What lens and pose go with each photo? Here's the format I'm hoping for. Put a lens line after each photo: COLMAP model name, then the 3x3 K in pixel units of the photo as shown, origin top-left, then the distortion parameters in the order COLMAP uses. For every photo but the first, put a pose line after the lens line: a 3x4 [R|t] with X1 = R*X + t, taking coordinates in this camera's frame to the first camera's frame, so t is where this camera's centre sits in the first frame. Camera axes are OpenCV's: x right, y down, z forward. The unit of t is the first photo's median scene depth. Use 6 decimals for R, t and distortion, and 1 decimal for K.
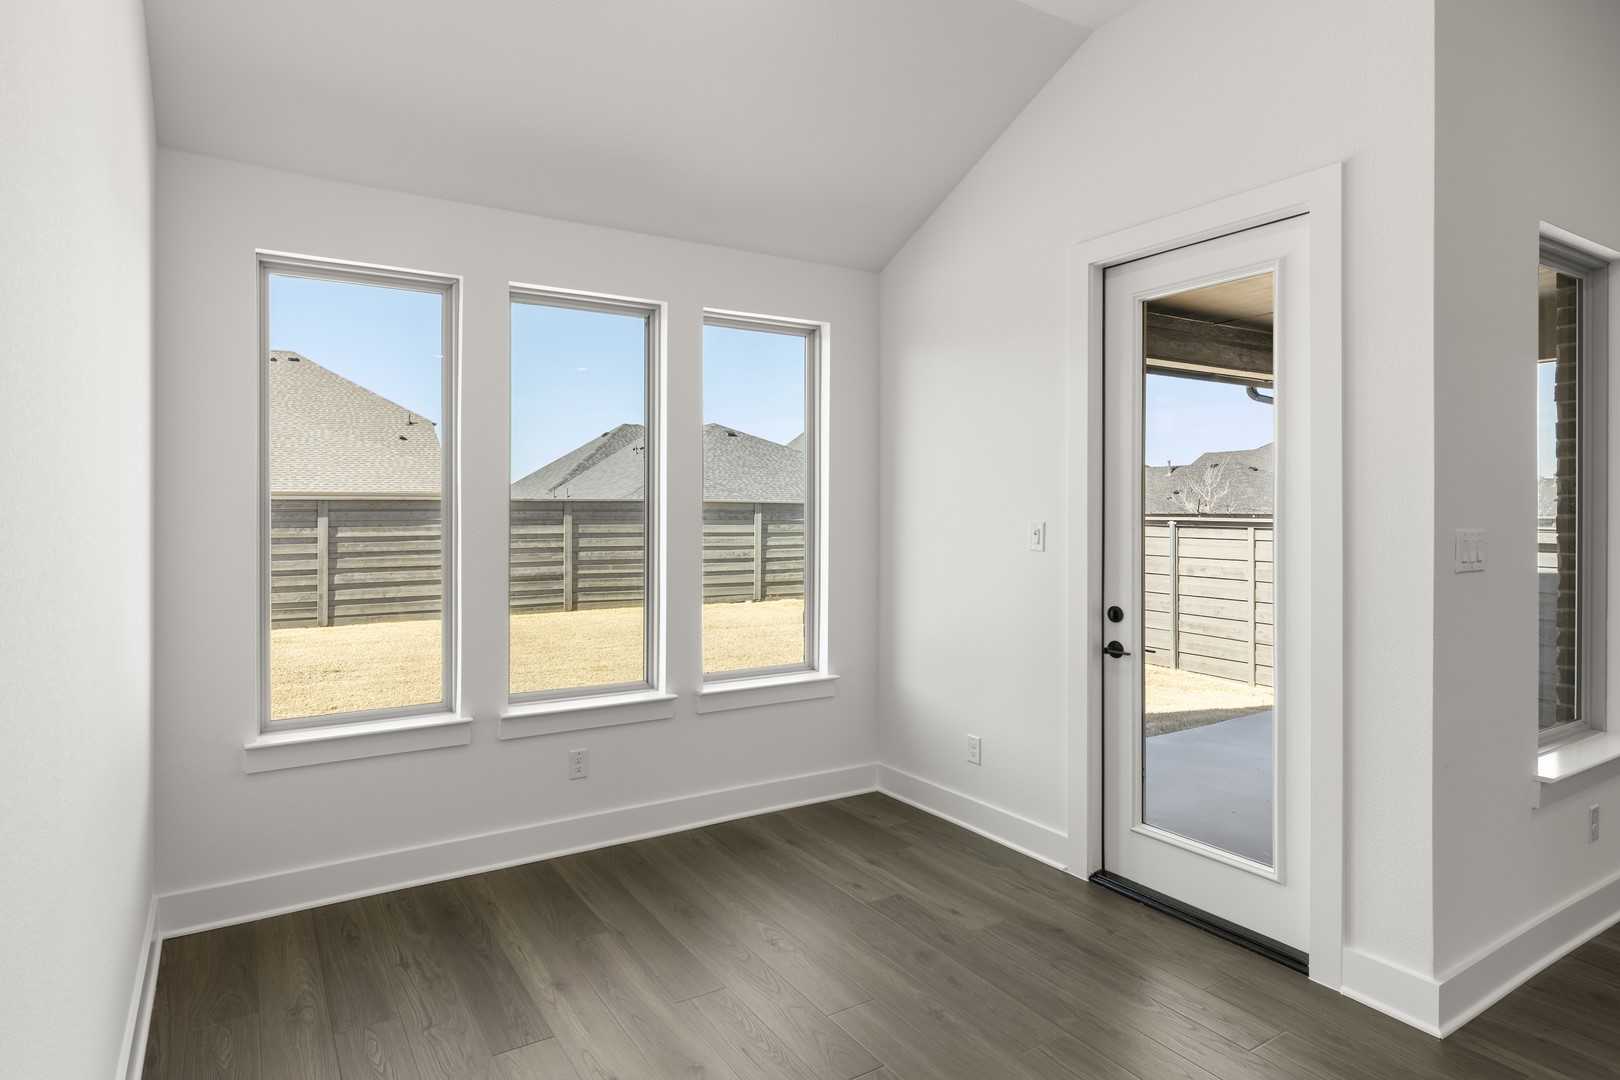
lens RADIAL K [[901.8, 0, 808.7], [0, 901.8, 506.8], [0, 0, 1]] dist [0.004896, -0.000290]
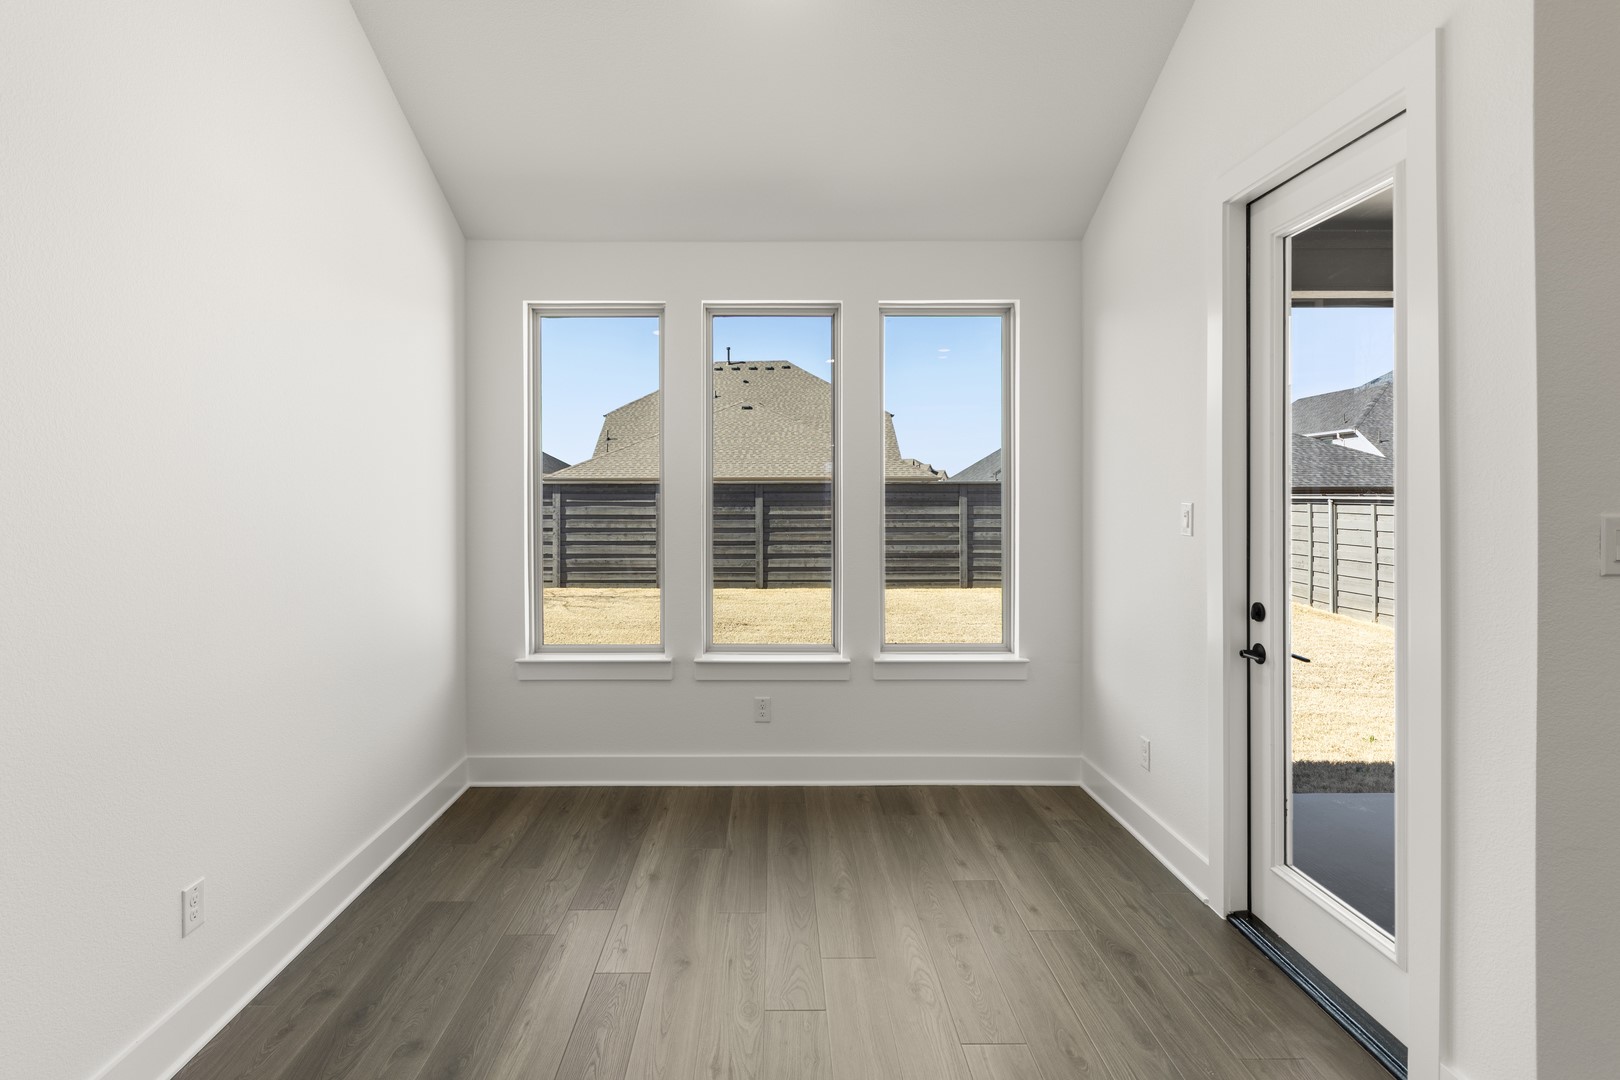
lens RADIAL K [[891.4, 0, 808.3], [0, 891.4, 487.7], [0, 0, 1]] dist [-0.000535, -0.001750]
pose [[0.846061, -0.003275, -0.533076, 0.340535], [0.001766, 0.999993, -0.003341, 0.003958], [0.533084, 0.001885, 0.846060, 0.054883]]
